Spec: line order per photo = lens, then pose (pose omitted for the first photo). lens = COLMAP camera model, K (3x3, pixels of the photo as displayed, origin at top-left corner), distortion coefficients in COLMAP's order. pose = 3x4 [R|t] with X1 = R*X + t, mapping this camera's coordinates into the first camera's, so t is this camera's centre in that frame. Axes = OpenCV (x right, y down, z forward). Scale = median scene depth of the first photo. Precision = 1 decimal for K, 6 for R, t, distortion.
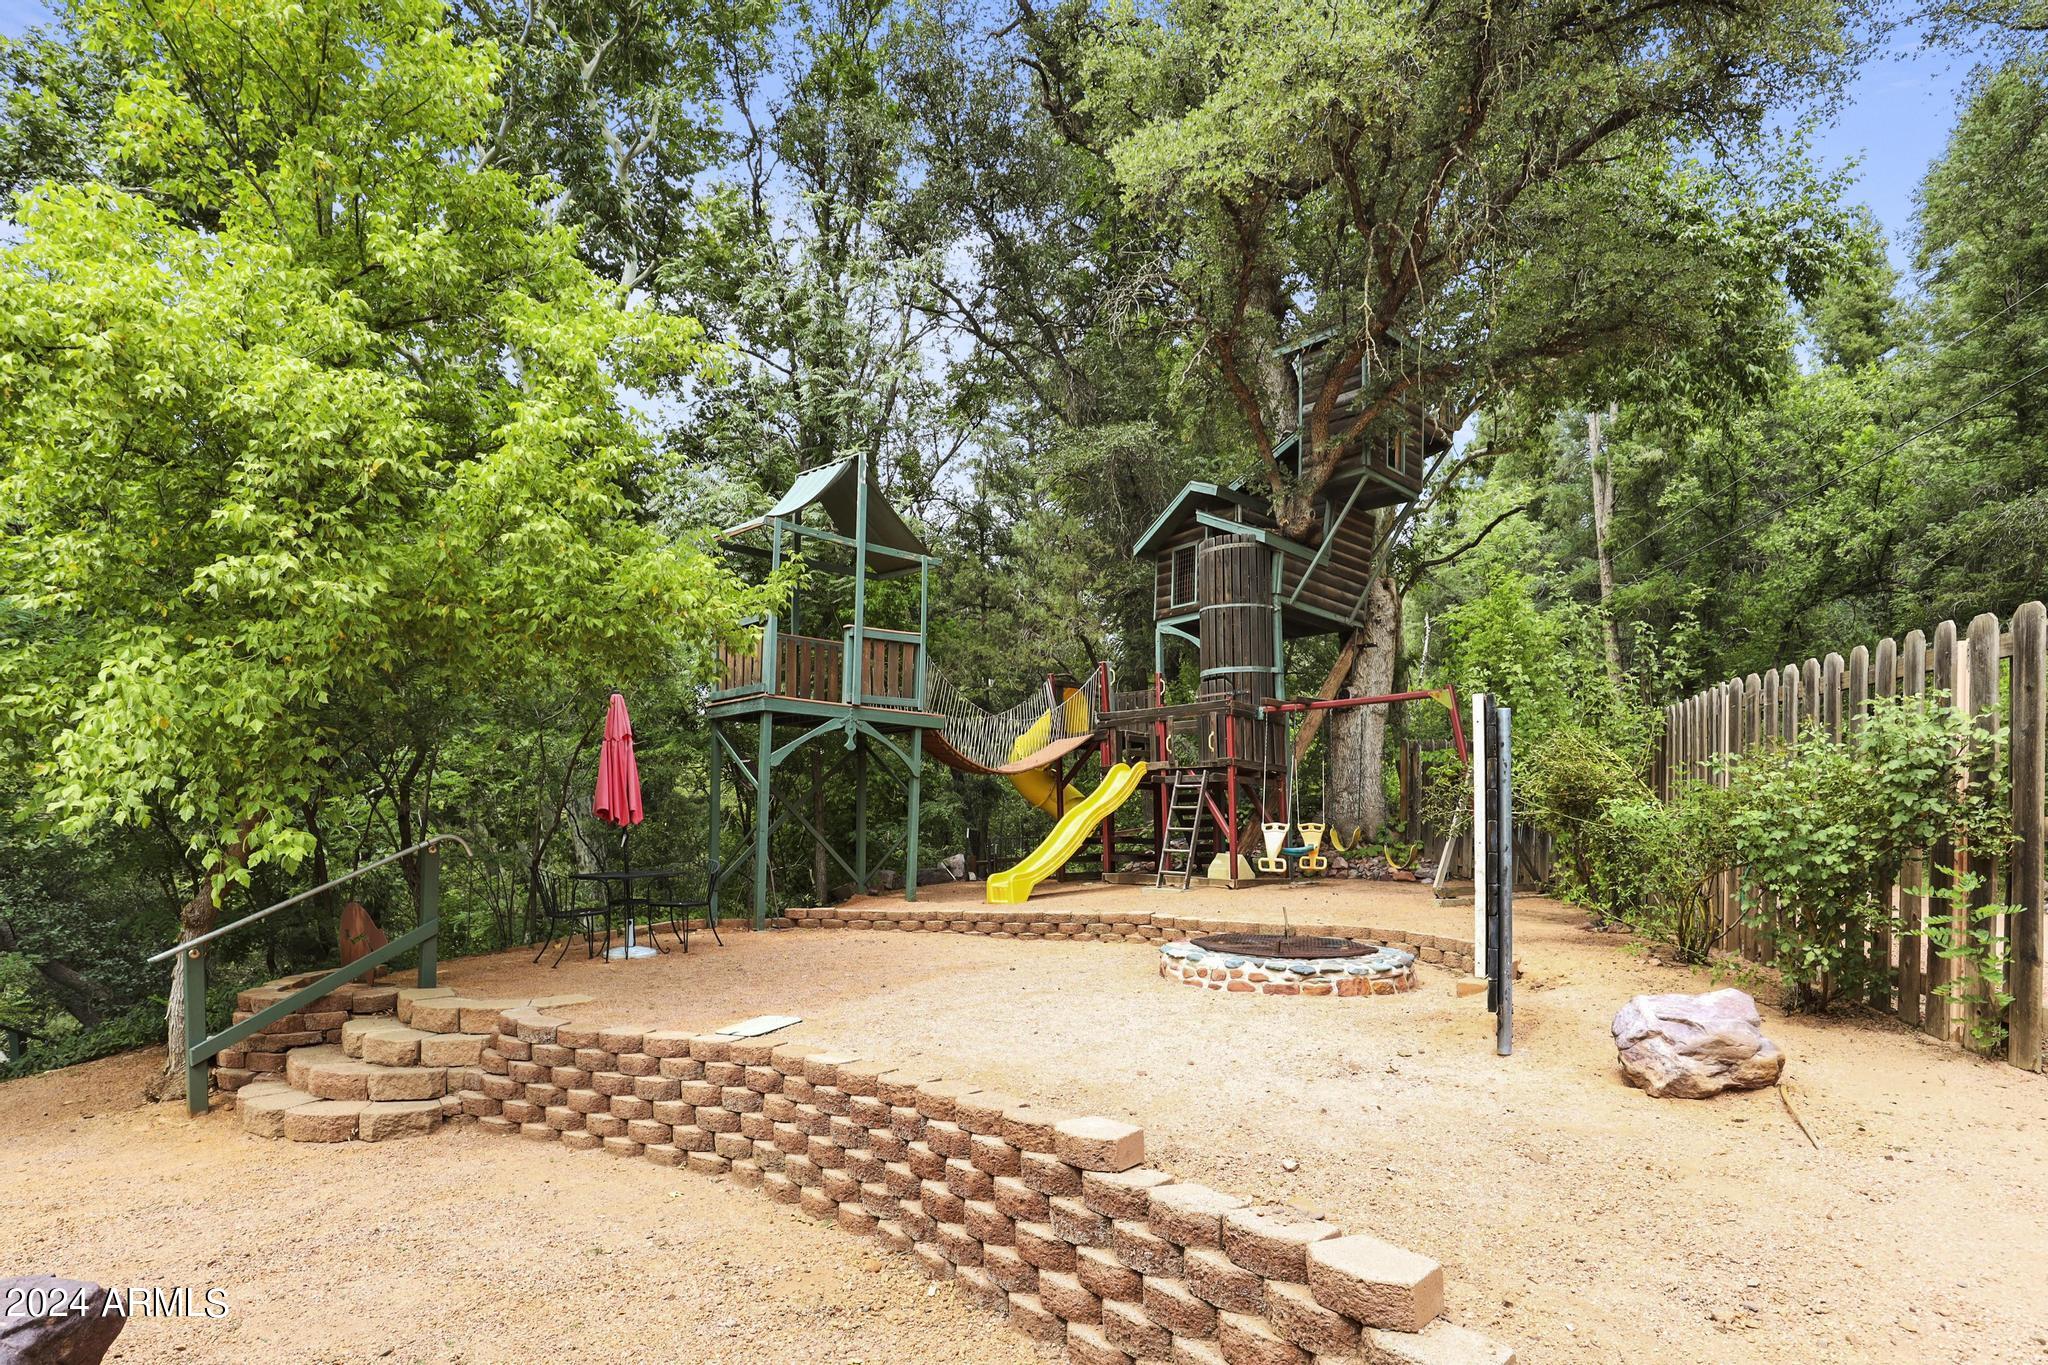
lens RADIAL K [[961.9, 0, 1023.7], [0, 961.9, 656.0], [0, 0, 1]] dist [-0.000117, -0.000116]
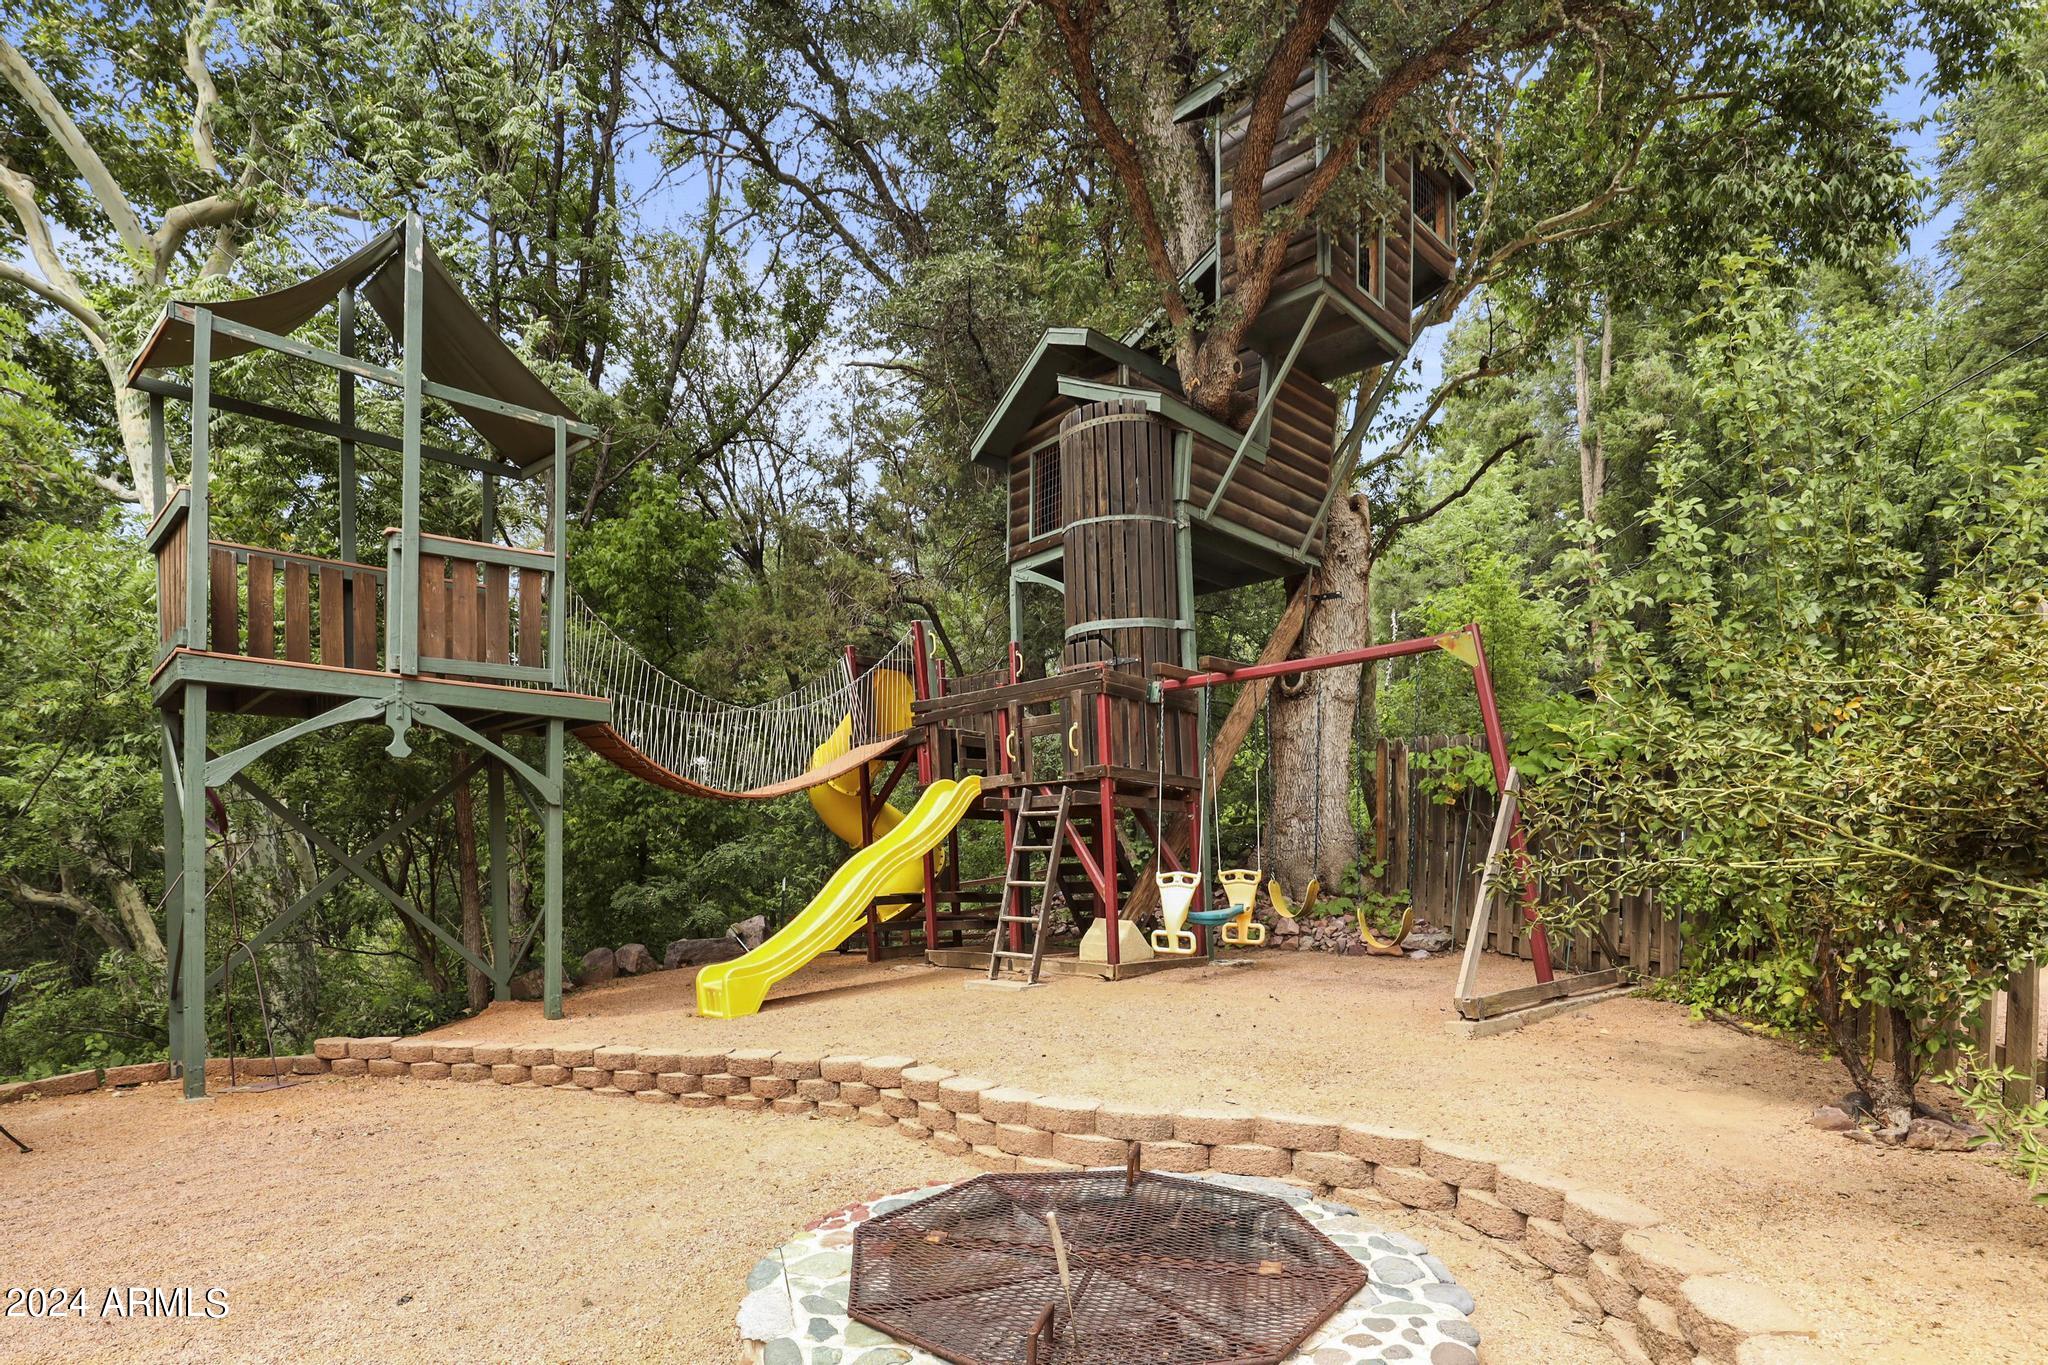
lens RADIAL K [[962.8, 0, 1026.5], [0, 962.8, 704.3], [0, 0, 1]] dist [-0.000392, 0.000698]
pose [[0.999040, -0.011369, 0.042305, 0.134122], [0.010712, 0.999819, 0.015724, 0.054945], [-0.042476, -0.015256, 0.998981, 0.379922]]
